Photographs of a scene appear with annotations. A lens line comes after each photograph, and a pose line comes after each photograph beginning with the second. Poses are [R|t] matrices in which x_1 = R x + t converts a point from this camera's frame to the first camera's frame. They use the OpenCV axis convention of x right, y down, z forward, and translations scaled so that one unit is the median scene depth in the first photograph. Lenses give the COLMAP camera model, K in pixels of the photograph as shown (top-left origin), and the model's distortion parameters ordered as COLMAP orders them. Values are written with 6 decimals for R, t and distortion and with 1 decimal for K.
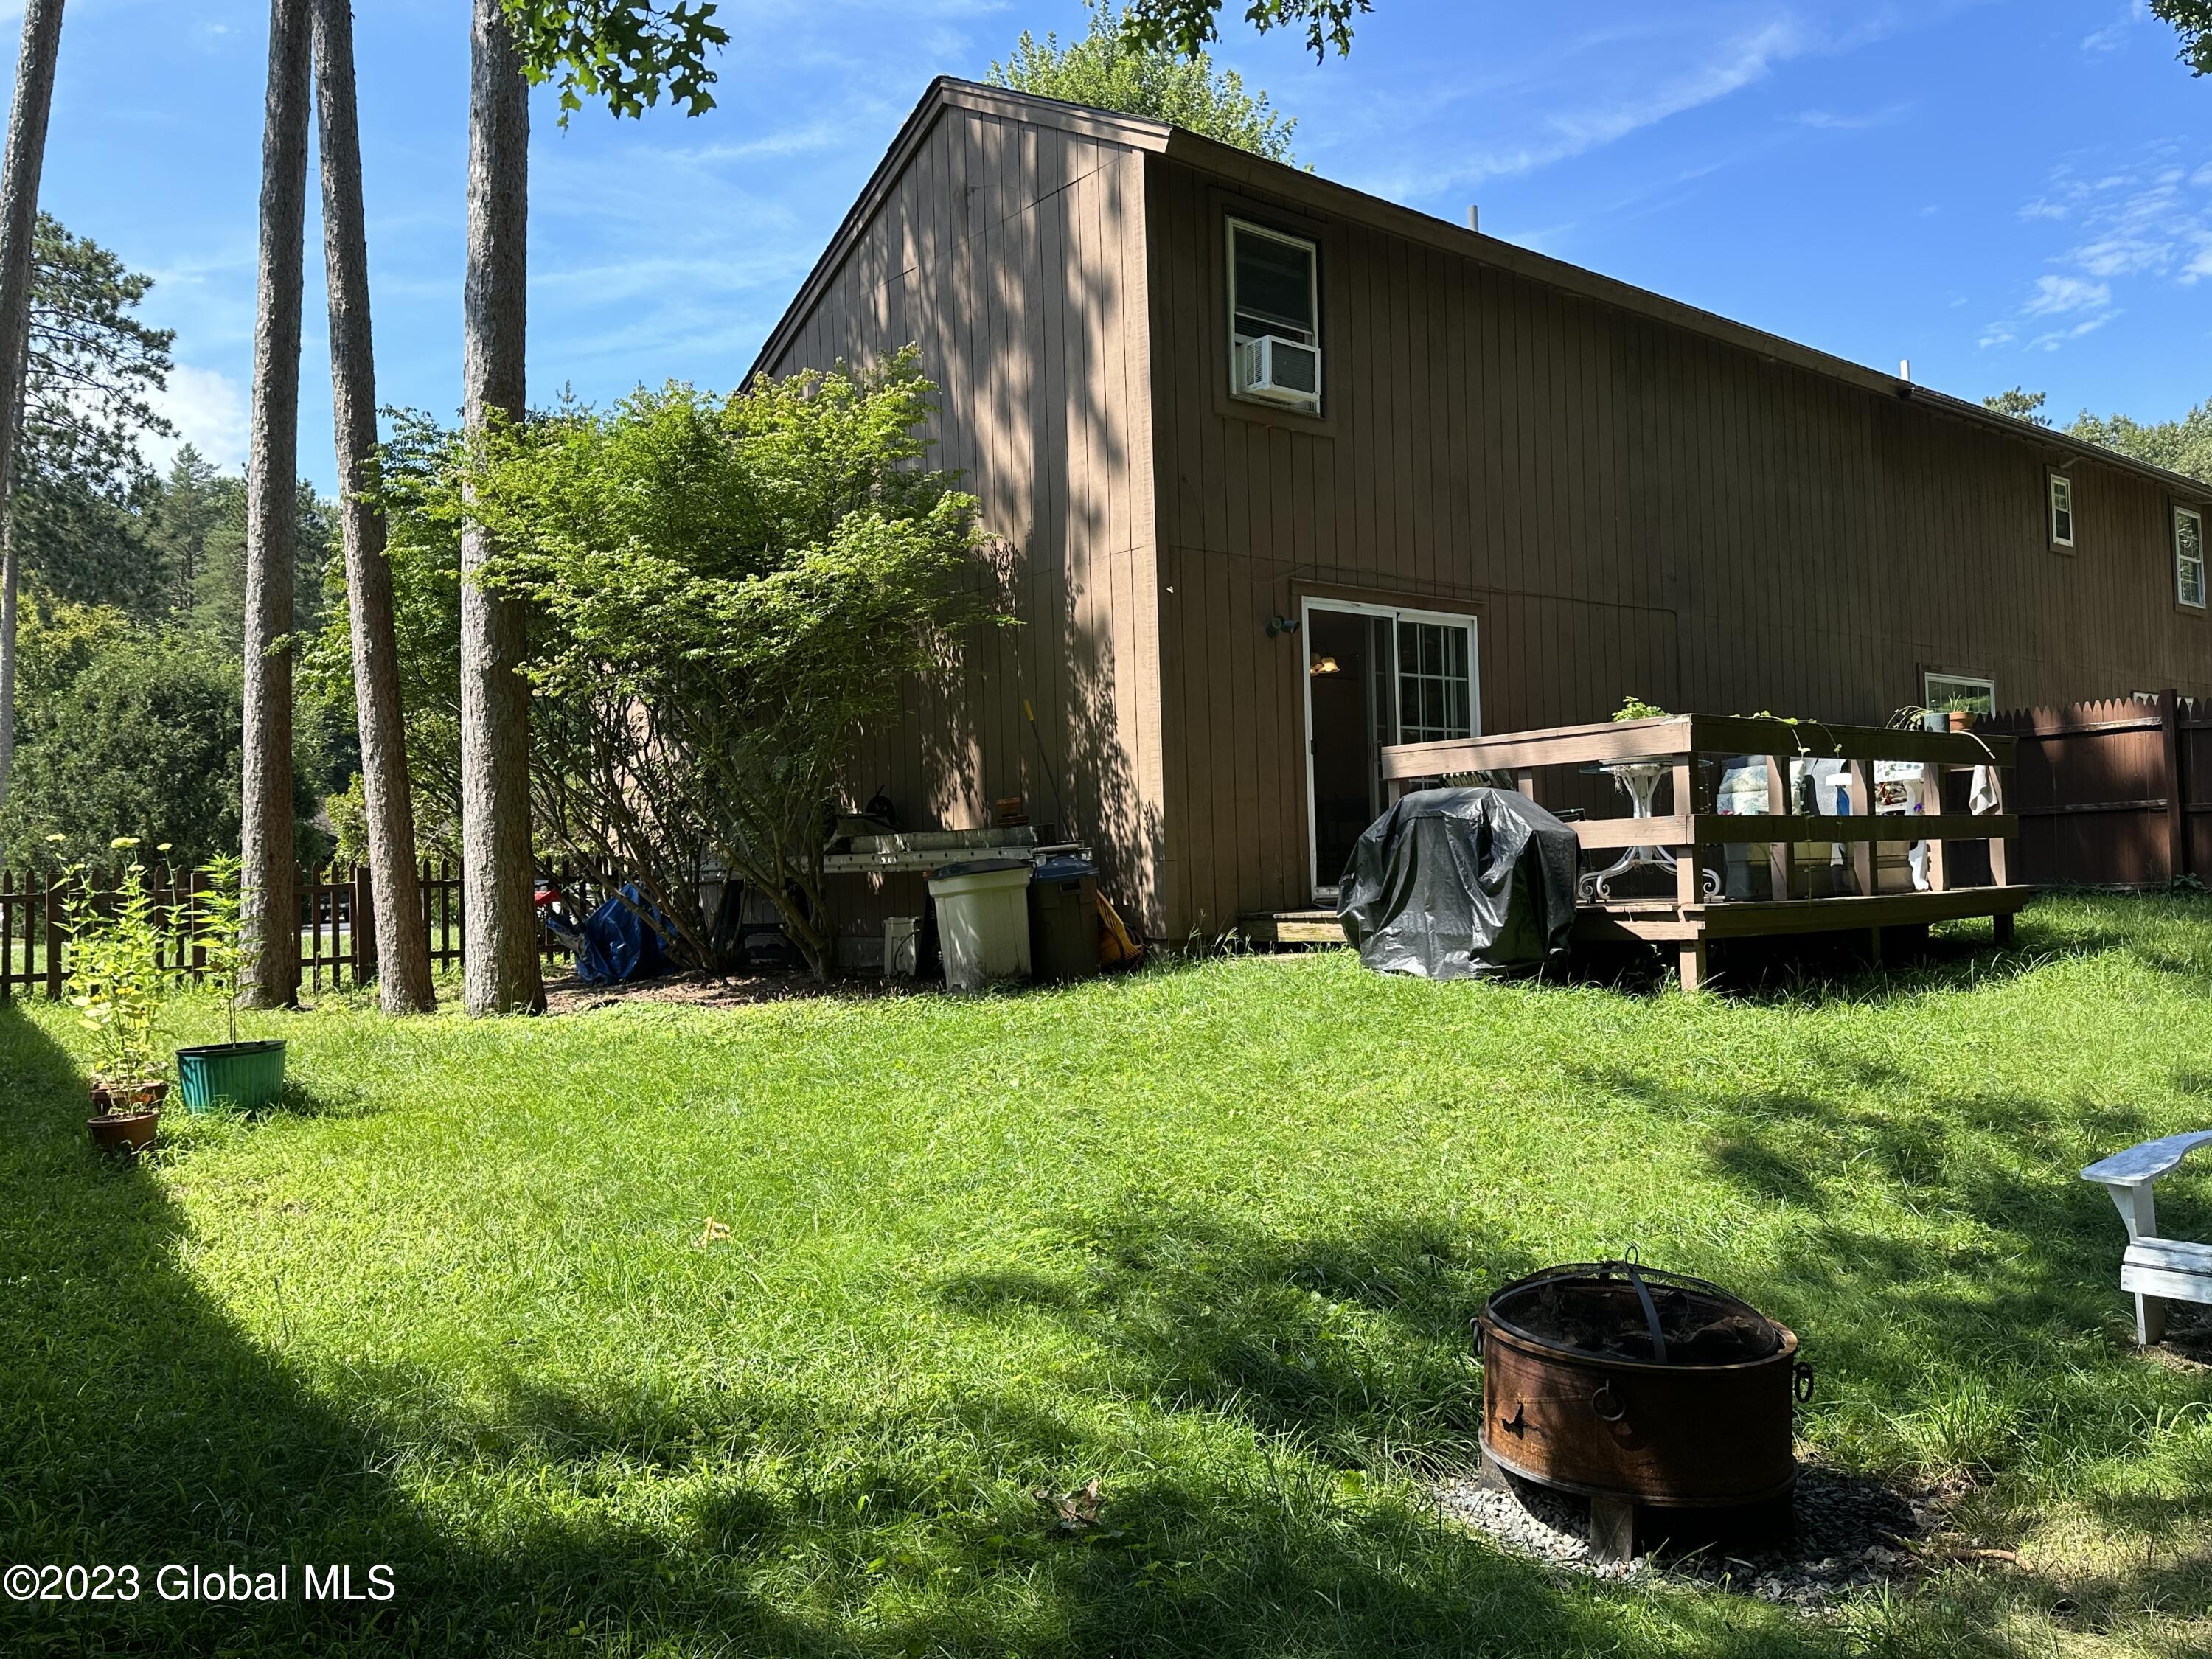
lens RADIAL K [[1670.9, 0, 1106.4], [0, 1670.9, 829.8], [0, 0, 1]] dist [0.089247, -0.129807]
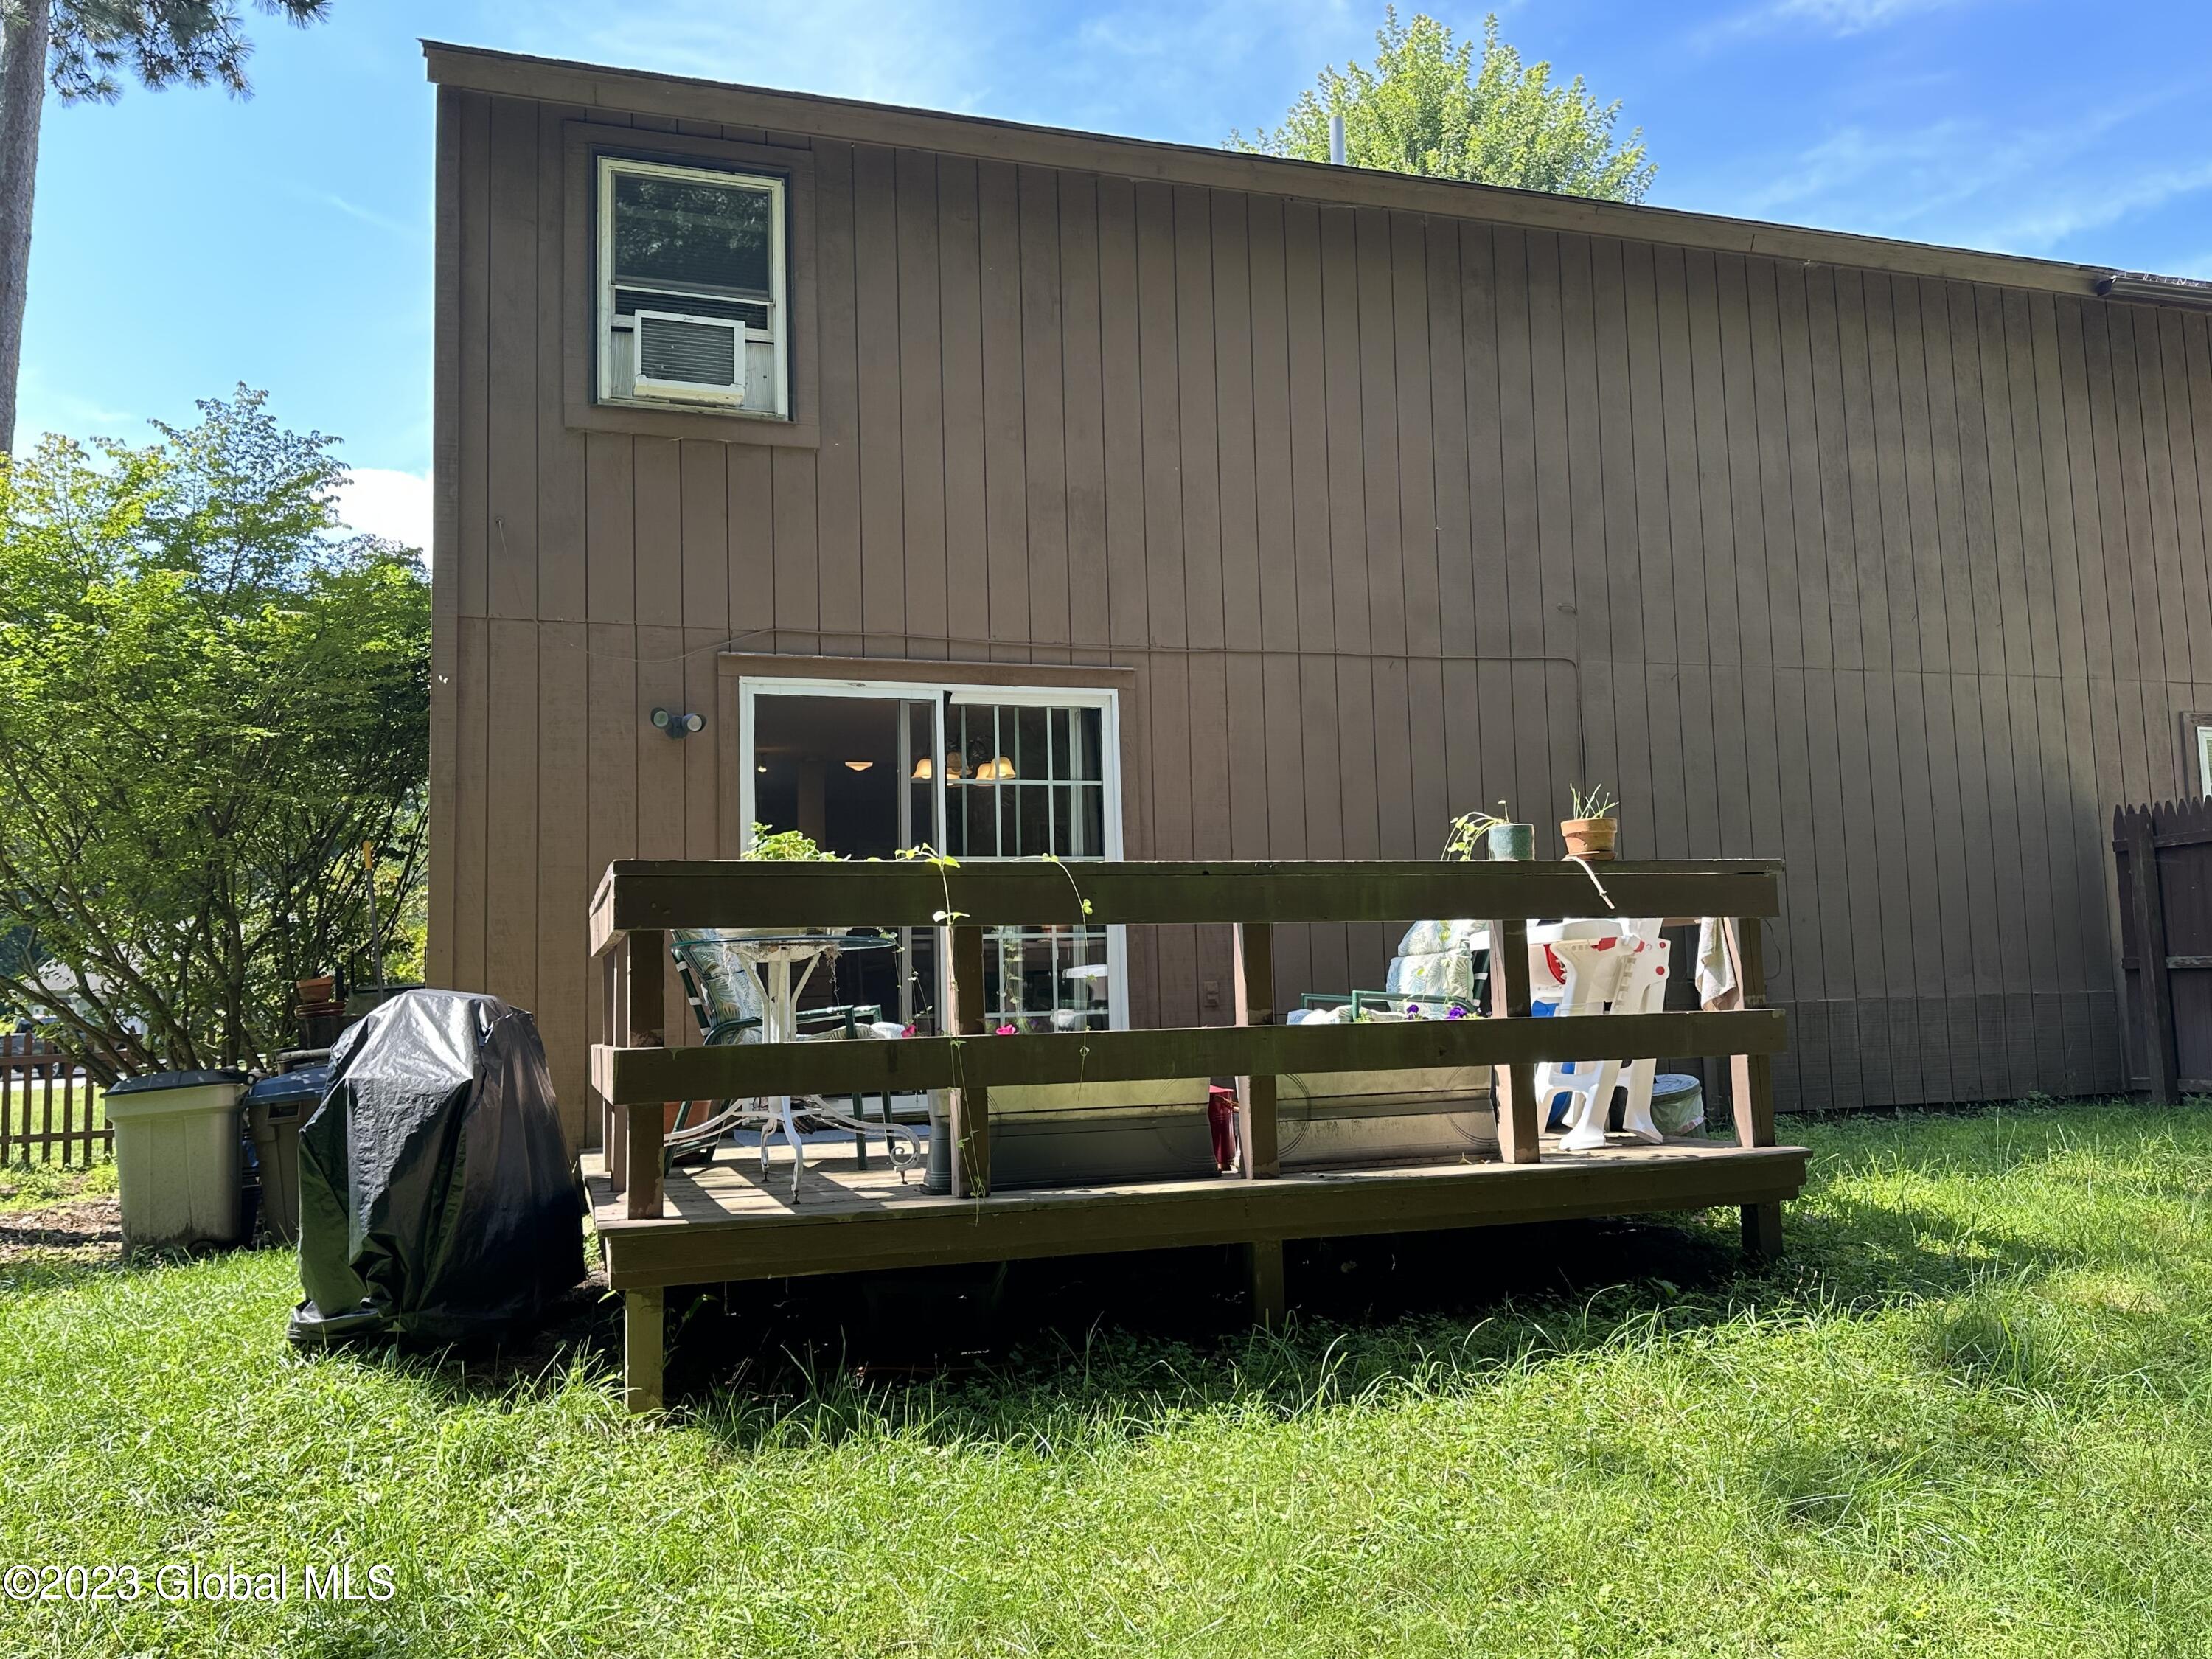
lens RADIAL K [[1670.9, 0, 1109.1], [0, 1670.9, 838.1], [0, 0, 1]] dist [0.089247, -0.129807]
pose [[0.927323, -0.036145, -0.372514, 0.481871], [0.012659, 0.997785, -0.065303, -0.024917], [0.374049, 0.055841, 0.925726, 0.397040]]
